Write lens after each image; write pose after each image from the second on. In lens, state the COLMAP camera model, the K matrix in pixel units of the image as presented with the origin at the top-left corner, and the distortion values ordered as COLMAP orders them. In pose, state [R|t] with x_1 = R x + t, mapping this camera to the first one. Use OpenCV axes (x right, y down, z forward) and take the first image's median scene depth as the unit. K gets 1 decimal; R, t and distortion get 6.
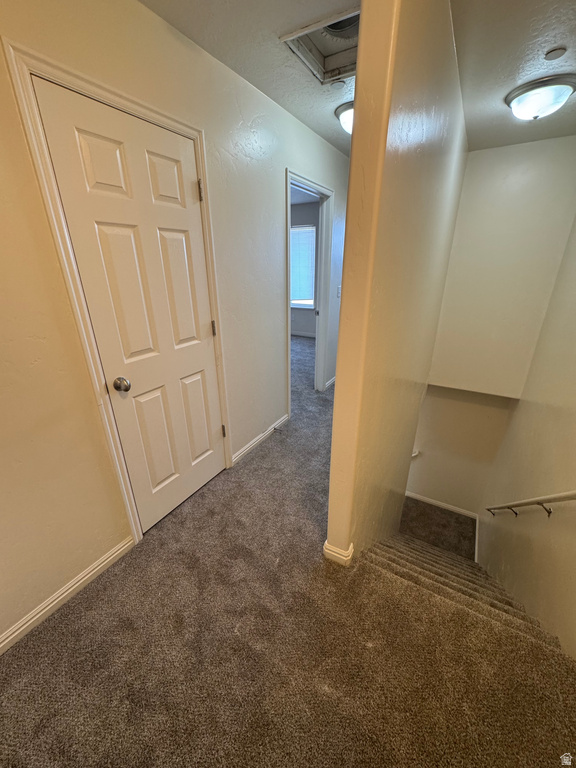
lens RADIAL K [[305.4, 0, 288.2], [0, 305.4, 383.0], [0, 0, 1]] dist [-0.002064, 0.000097]
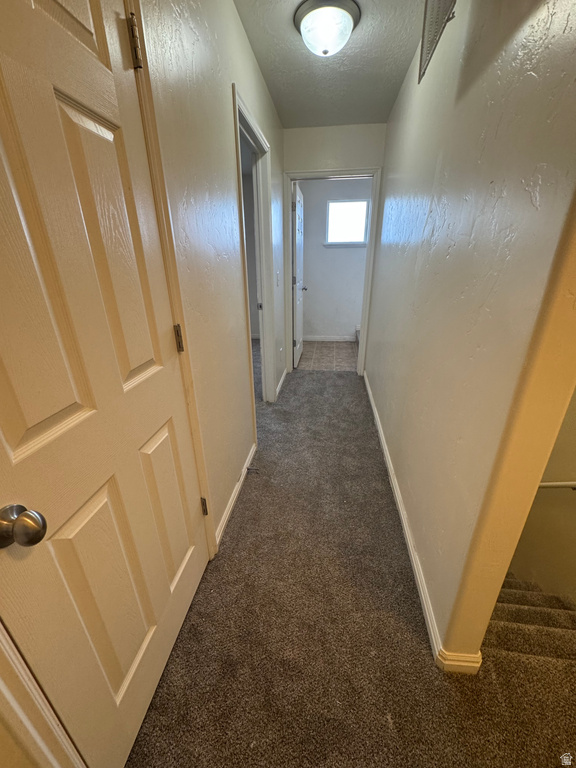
lens RADIAL K [[305.4, 0, 288.2], [0, 305.4, 383.0], [0, 0, 1]] dist [-0.002064, 0.000097]
pose [[0.920142, -0.153601, 0.360202, -0.267178], [0.150477, 0.987925, 0.036884, -0.090668], [-0.361518, 0.020263, 0.932145, 0.419071]]
